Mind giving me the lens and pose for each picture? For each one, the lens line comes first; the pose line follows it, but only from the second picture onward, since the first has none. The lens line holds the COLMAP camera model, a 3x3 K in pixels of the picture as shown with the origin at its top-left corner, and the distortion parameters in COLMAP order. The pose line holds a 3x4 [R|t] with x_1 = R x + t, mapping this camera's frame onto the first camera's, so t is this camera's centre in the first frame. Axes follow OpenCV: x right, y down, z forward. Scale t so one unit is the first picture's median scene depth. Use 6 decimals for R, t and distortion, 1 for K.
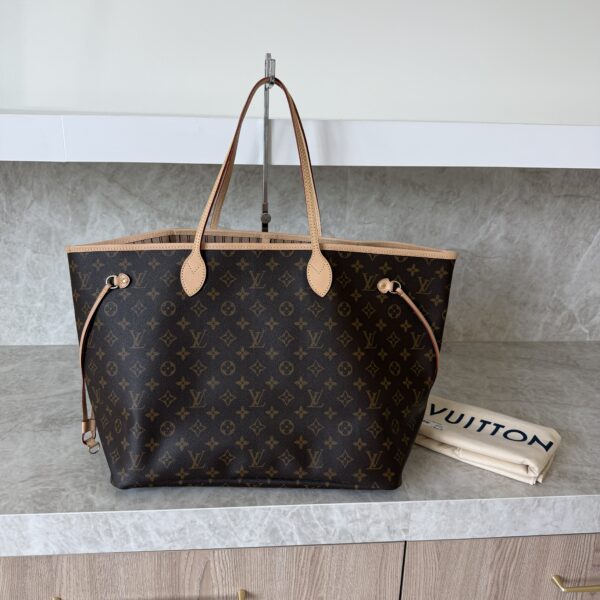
lens RADIAL K [[561.6, 0, 300.0], [0, 561.6, 300.0], [0, 0, 1]] dist [0.167886, -0.404597]
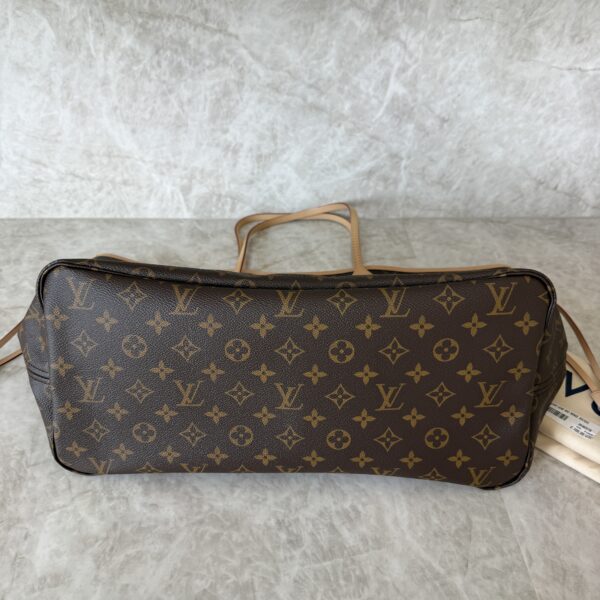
lens RADIAL K [[579.6, 0, 295.4], [0, 579.6, 297.1], [0, 0, 1]] dist [-0.001878, -0.029879]
pose [[0.997169, 0.026884, -0.070222, -0.005903], [-0.002476, 0.945129, 0.326688, -0.097249], [0.075151, -0.325589, 0.942520, 0.541990]]
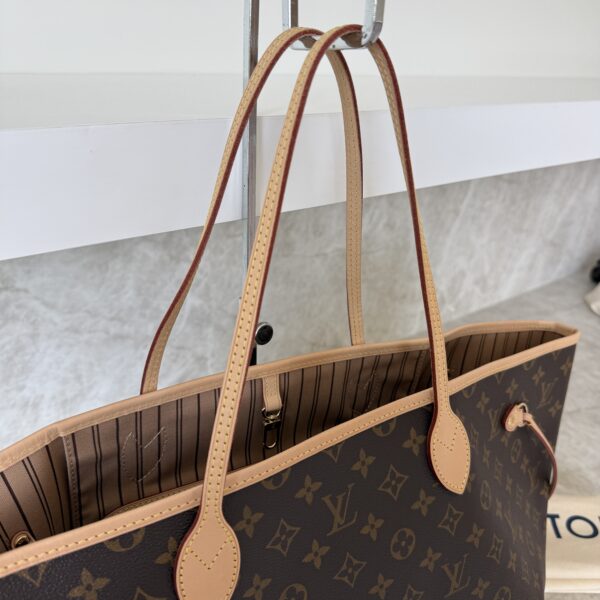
lens RADIAL K [[569.8, 0, 301.1], [0, 569.8, 303.5], [0, 0, 1]] dist [0.169495, -0.433164]
pose [[0.834128, -0.217098, 0.507048, -0.276431], [0.149591, 0.973869, 0.170886, -0.255583], [-0.530898, -0.066691, 0.844808, 0.625826]]
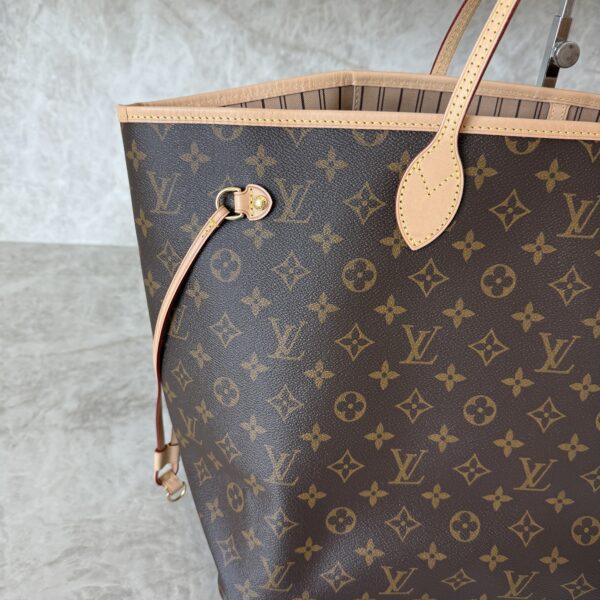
lens RADIAL K [[569.8, 0, 301.1], [0, 569.8, 303.5], [0, 0, 1]] dist [0.169495, -0.433164]
pose [[0.997639, 0.060787, -0.031958, -0.248008], [-0.050309, 0.963642, 0.262419, -0.071296], [0.046747, -0.260191, 0.964425, 0.547560]]
